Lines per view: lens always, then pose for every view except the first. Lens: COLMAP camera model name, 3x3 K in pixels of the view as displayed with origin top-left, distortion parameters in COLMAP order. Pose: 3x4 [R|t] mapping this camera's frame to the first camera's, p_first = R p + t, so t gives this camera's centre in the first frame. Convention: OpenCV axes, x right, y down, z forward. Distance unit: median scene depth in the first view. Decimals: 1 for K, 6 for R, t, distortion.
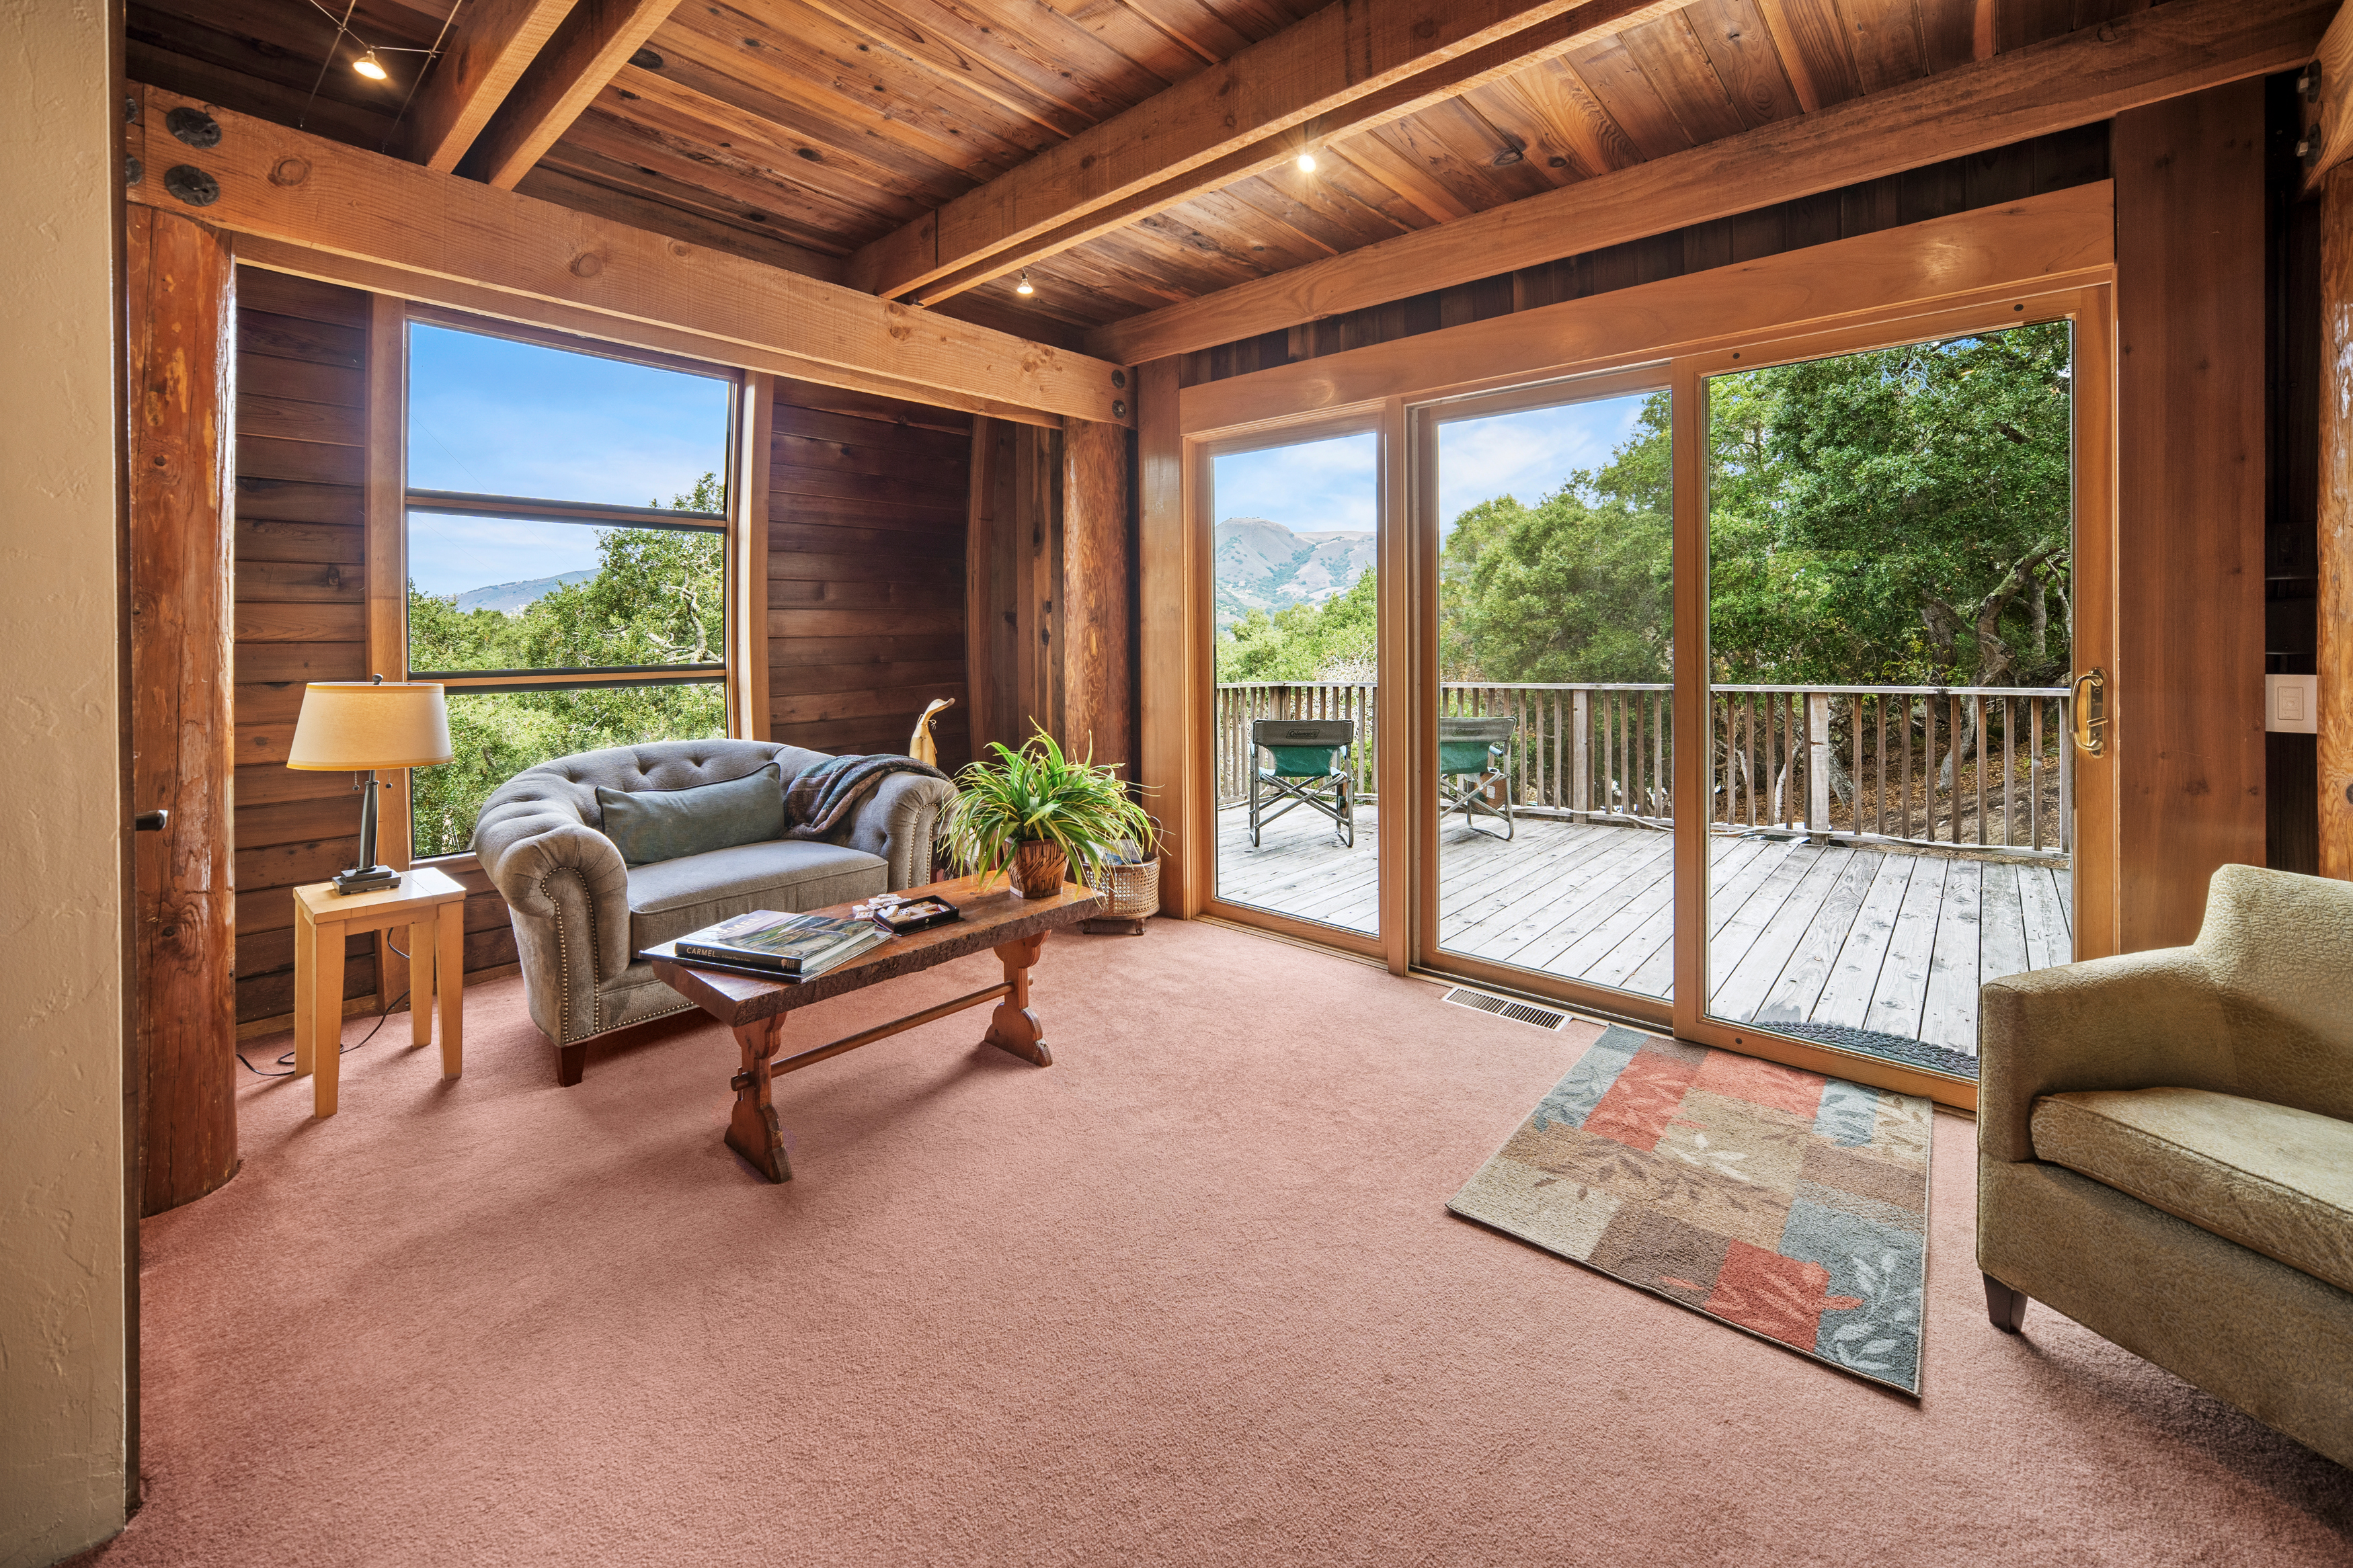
lens RADIAL K [[941.2, 0, 1174.9], [0, 941.2, 625.9], [0, 0, 1]] dist [-0.029387, 0.013669]
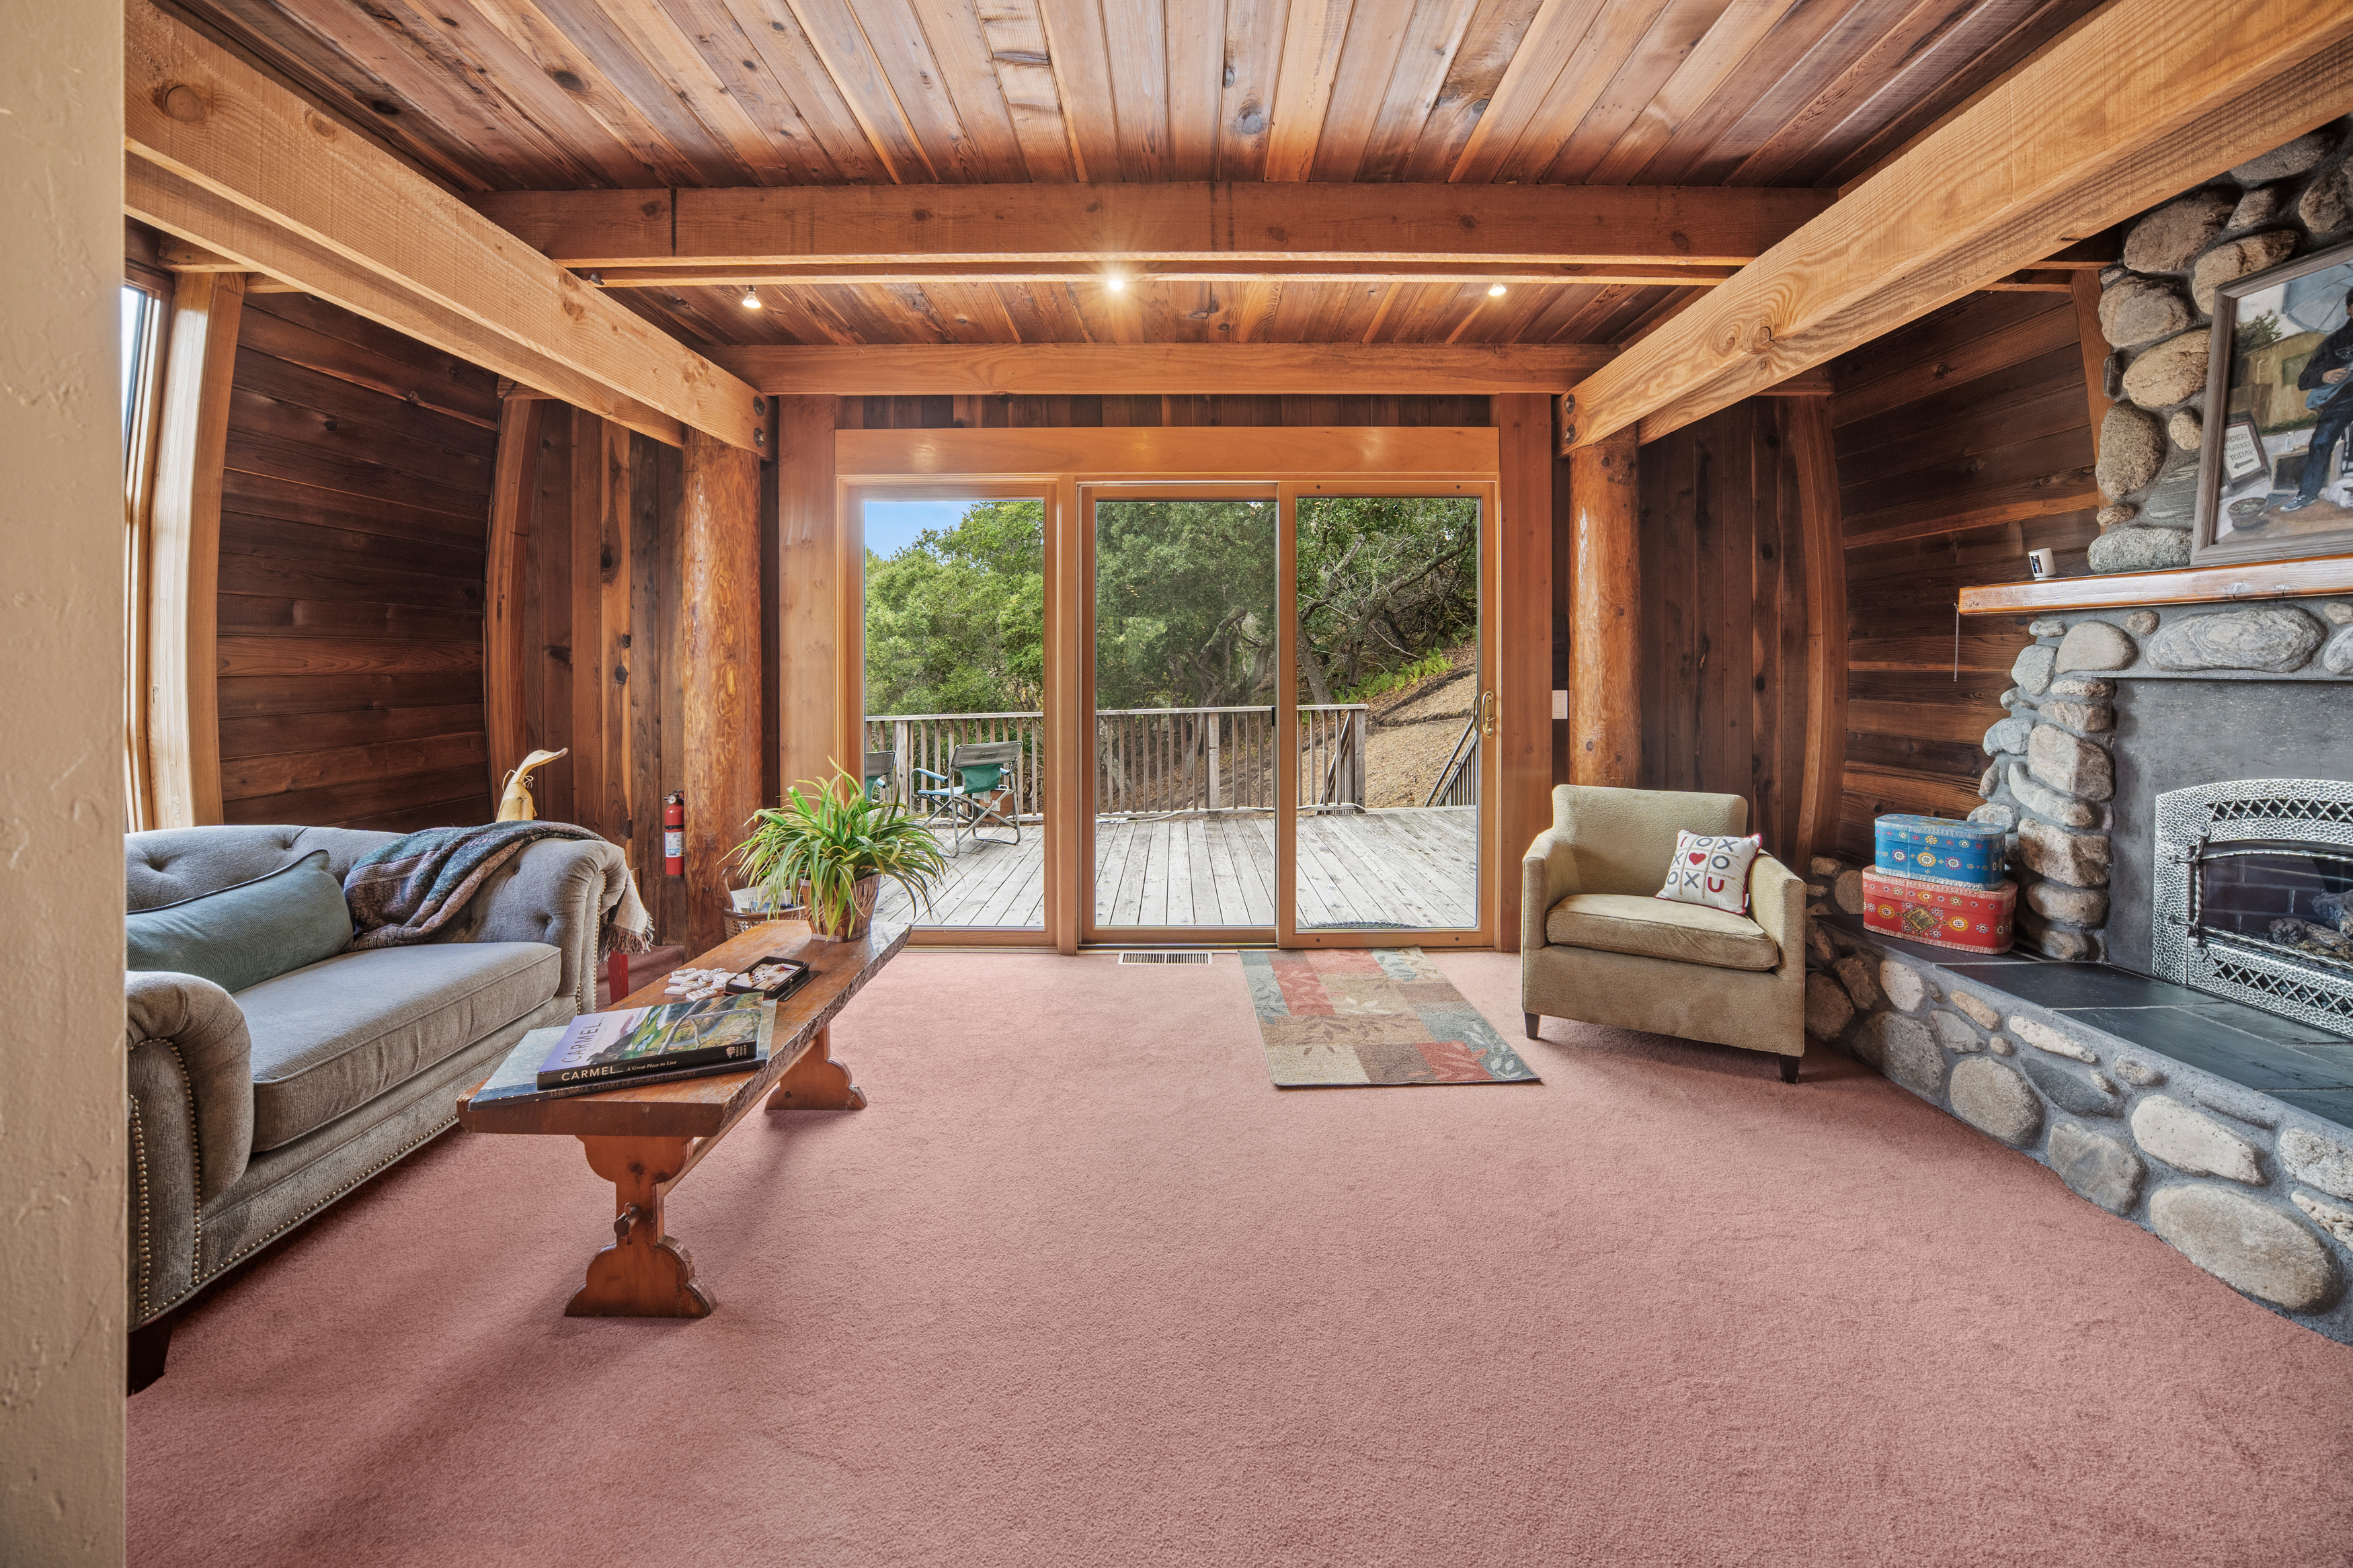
lens RADIAL K [[850.1, 0, 1184.0], [0, 850.1, 660.9], [0, 0, 1]] dist [-0.029937, 0.008160]
pose [[0.753773, 0.007228, 0.657095, -0.325768], [-0.004253, 0.999972, -0.006121, 0.000991], [-0.657121, 0.001819, 0.753783, 0.072935]]
